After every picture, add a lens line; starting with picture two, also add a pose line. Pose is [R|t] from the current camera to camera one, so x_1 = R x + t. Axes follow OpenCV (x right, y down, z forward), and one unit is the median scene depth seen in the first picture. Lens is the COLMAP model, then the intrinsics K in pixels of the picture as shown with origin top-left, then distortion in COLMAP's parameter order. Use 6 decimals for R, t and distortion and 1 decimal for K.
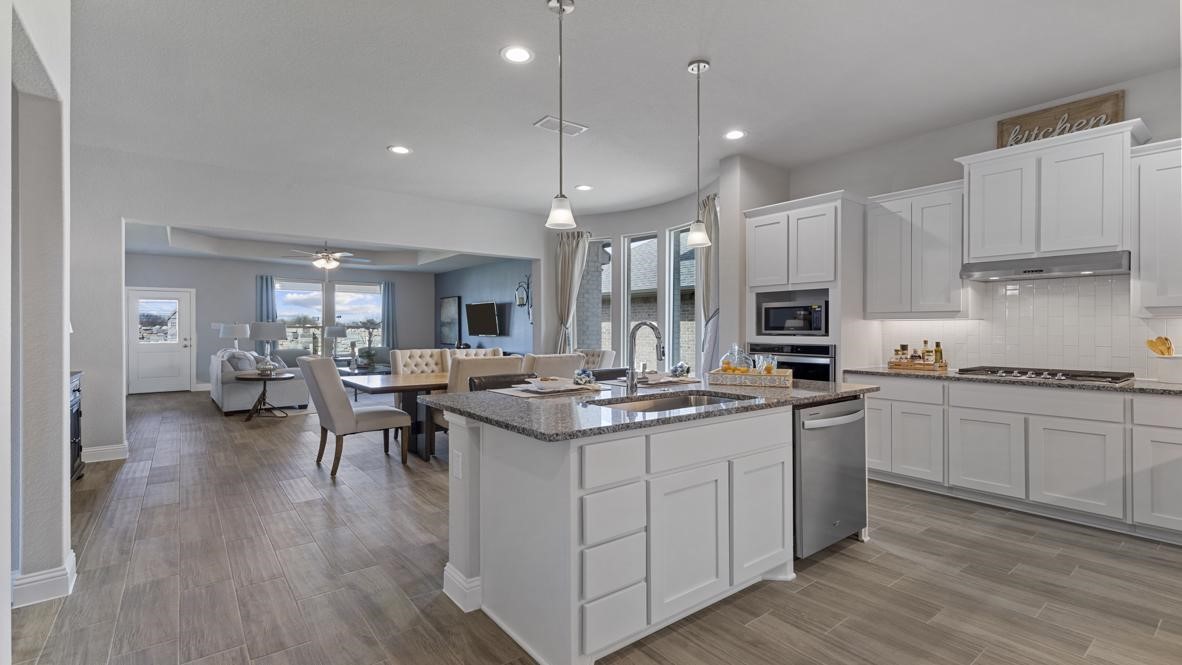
lens RADIAL K [[532.1, 0, 592.1], [0, 532.1, 329.4], [0, 0, 1]] dist [0.006214, -0.000672]
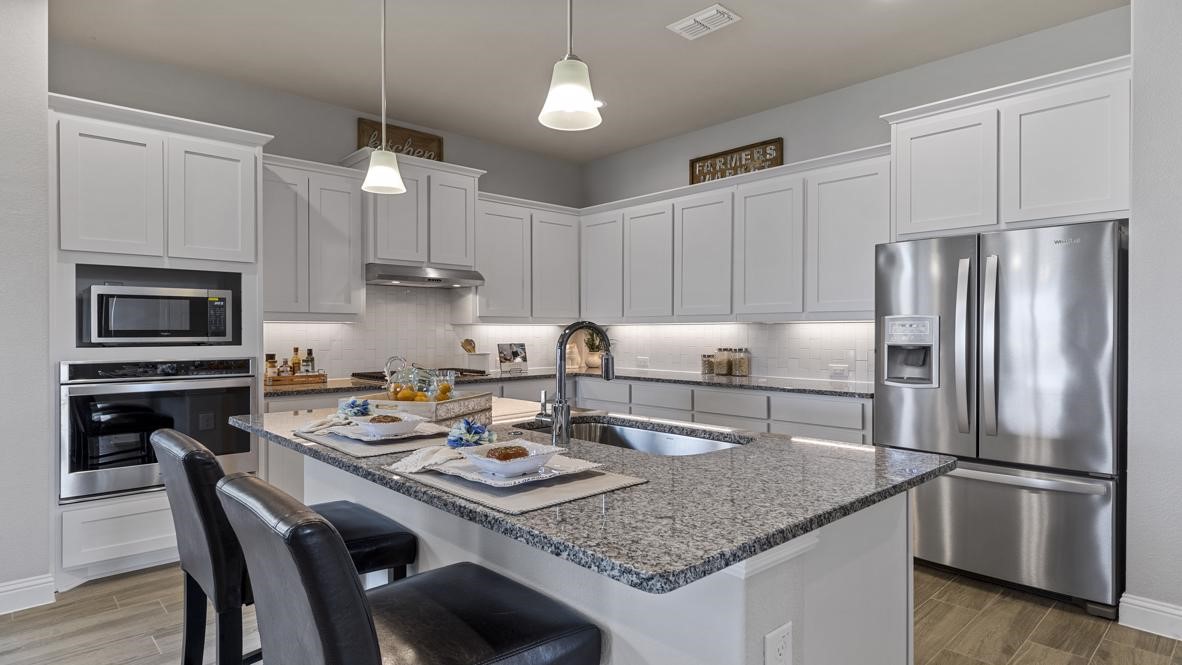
lens RADIAL K [[635.4, 0, 597.0], [0, 635.4, 334.2], [0, 0, 1]] dist [-0.001511, 0.000910]
pose [[-0.097930, -0.003211, 0.995188, -0.518637], [0.004100, 0.999985, 0.003630, -0.002113], [-0.995185, 0.004436, -0.097915, 0.842960]]
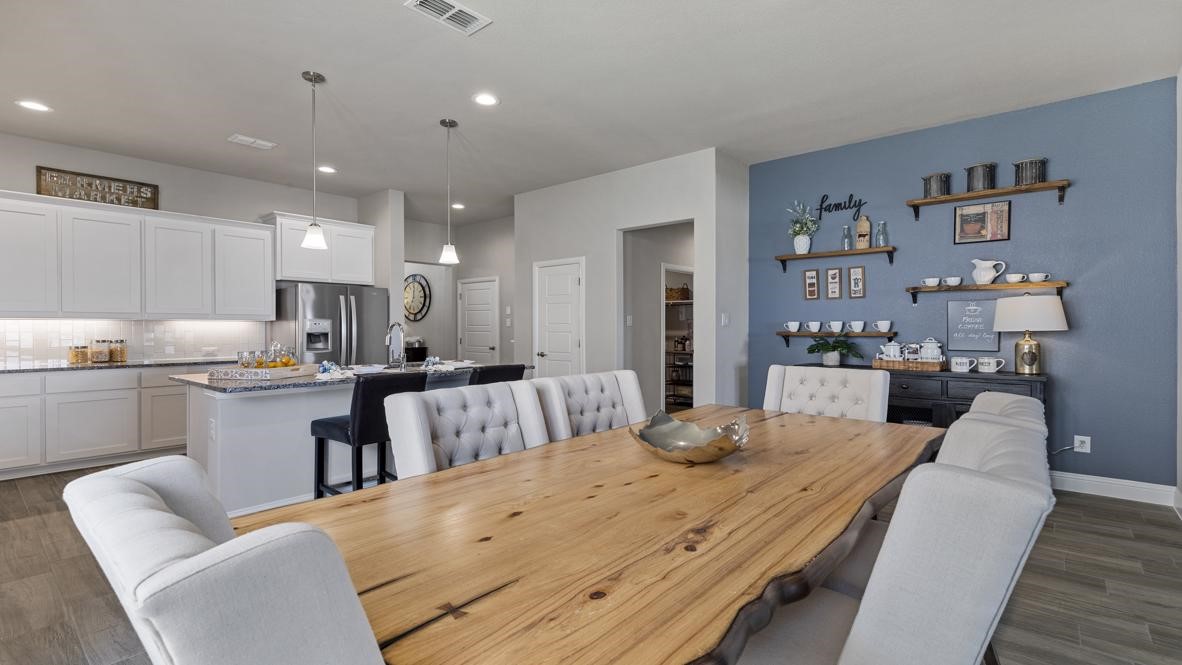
lens RADIAL K [[532.1, 0, 592.9], [0, 532.1, 332.6], [0, 0, 1]] dist [0.006214, -0.000672]
pose [[-0.976443, 0.002918, -0.215754, -0.107353], [0.000236, 0.999922, 0.012454, -0.002739], [0.215774, 0.012110, -0.976368, 2.150531]]
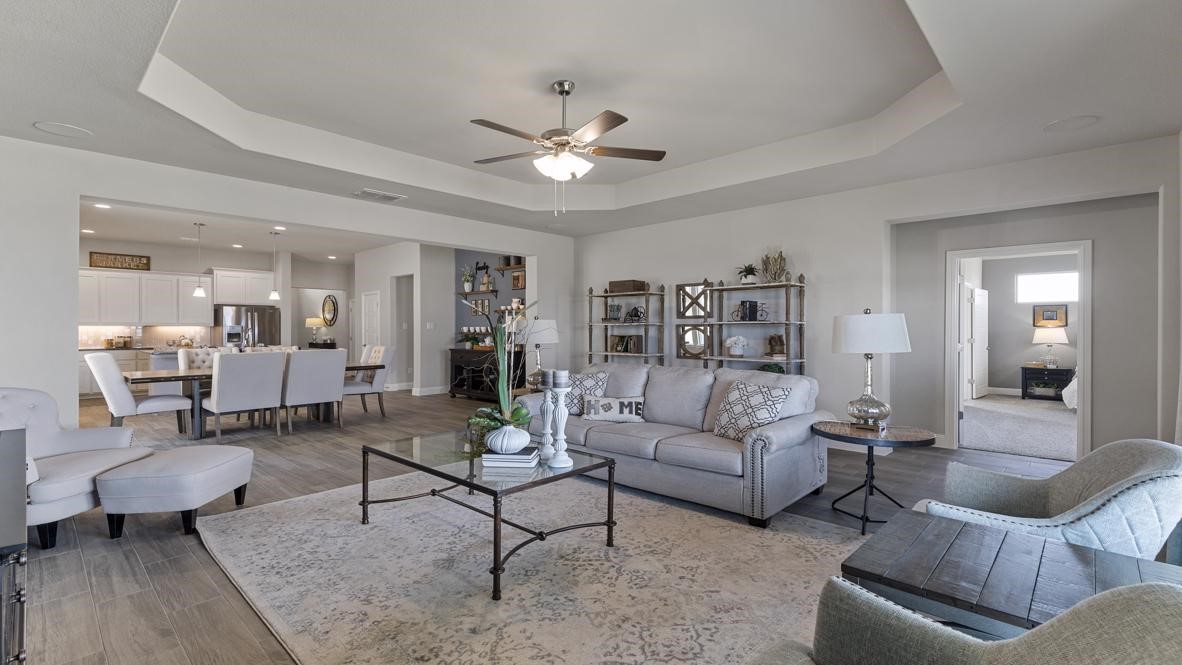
lens RADIAL K [[532.1, 0, 601.7], [0, 532.1, 333.6], [0, 0, 1]] dist [0.006214, -0.000672]
pose [[-0.986887, 0.000881, -0.161410, -1.266678], [-0.000473, 0.999965, 0.008350, -0.004176], [0.161412, 0.008317, -0.986852, 3.786856]]
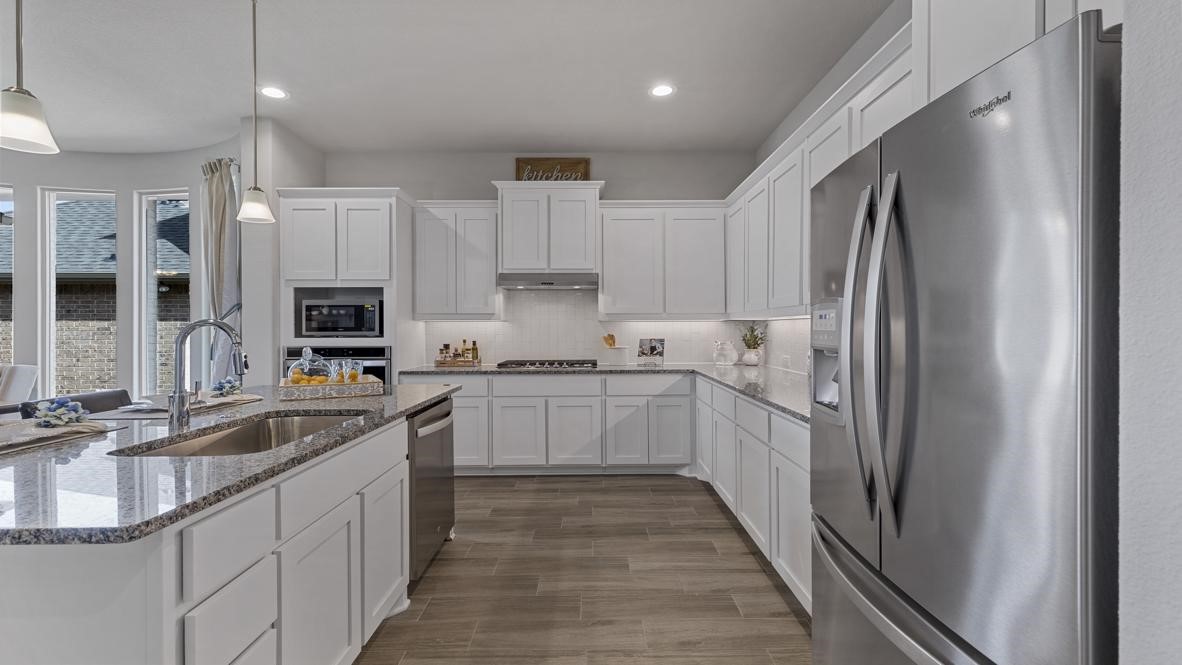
lens RADIAL K [[532.1, 0, 595.4], [0, 532.1, 328.5], [0, 0, 1]] dist [0.006214, -0.000672]
pose [[0.605836, -0.002175, 0.795587, -0.115923], [0.004976, 0.999987, -0.001055, -0.000232], [-0.795574, 0.004598, 0.605839, 0.153790]]
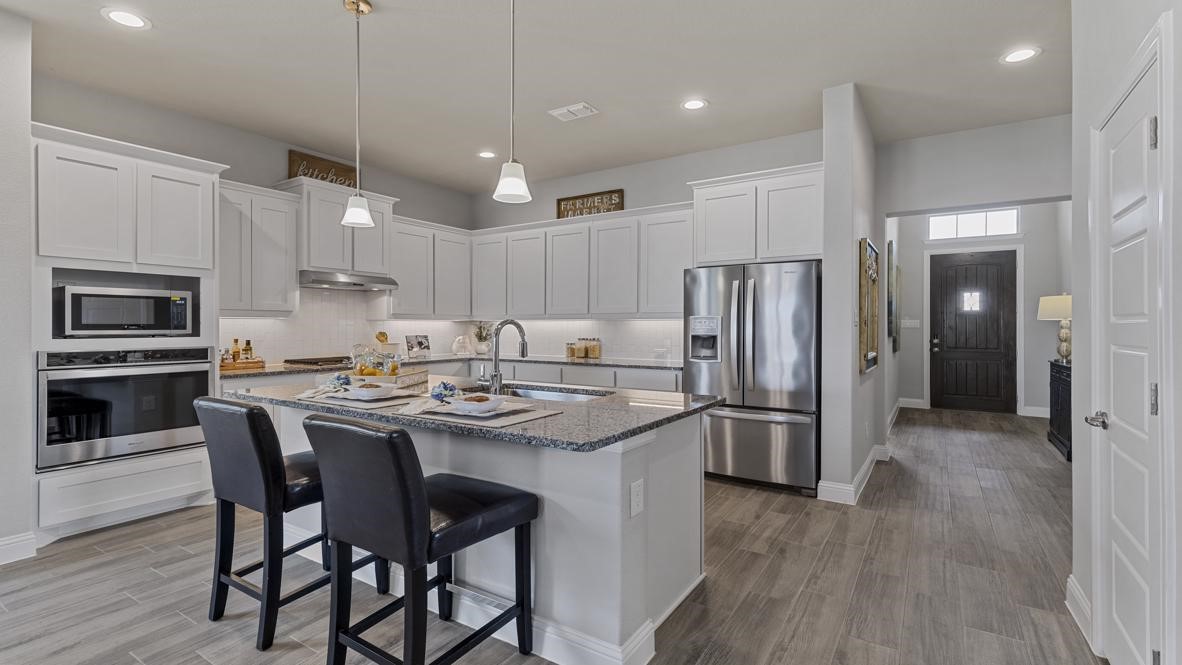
lens RADIAL K [[532.1, 0, 595.2], [0, 532.1, 326.2], [0, 0, 1]] dist [0.006214, -0.000672]
pose [[-0.338484, -0.000184, 0.940972, -0.695795], [0.002316, 0.999997, 0.001029, -0.002901], [-0.940969, 0.002528, -0.338482, 0.941698]]
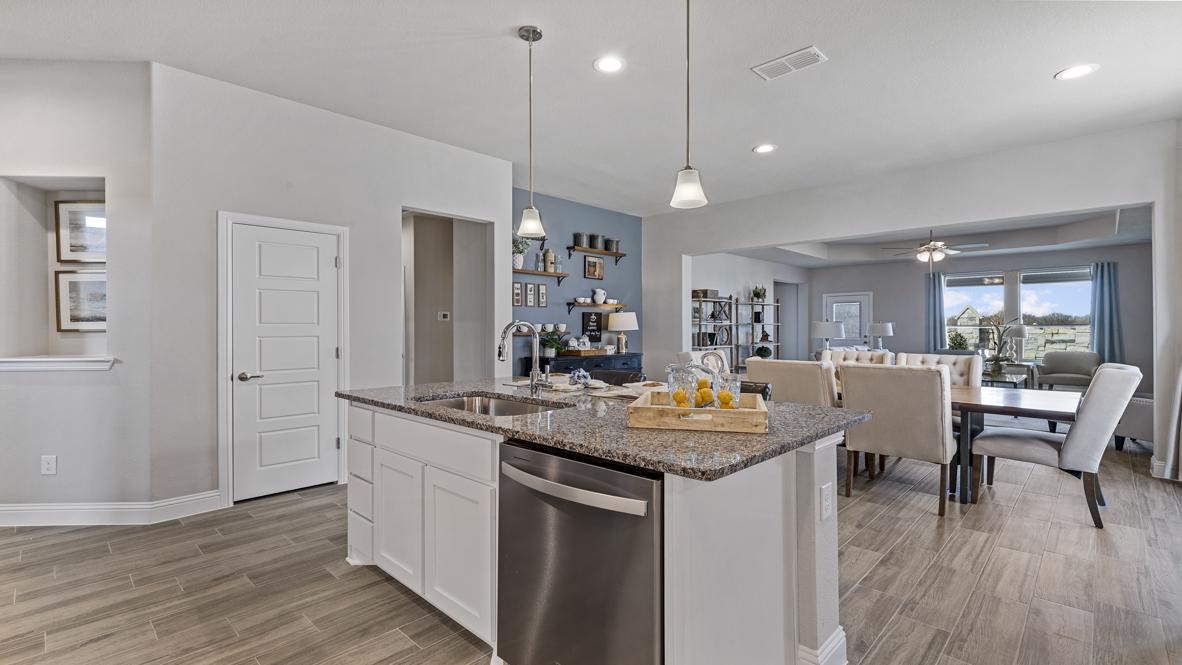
lens RADIAL K [[532.1, 0, 594.3], [0, 532.1, 327.3], [0, 0, 1]] dist [0.006214, -0.000672]
pose [[0.145702, -0.002261, -0.989326, 0.856445], [0.001487, 0.999997, -0.002066, 0.000405], [0.989327, -0.001170, 0.145705, 0.791340]]
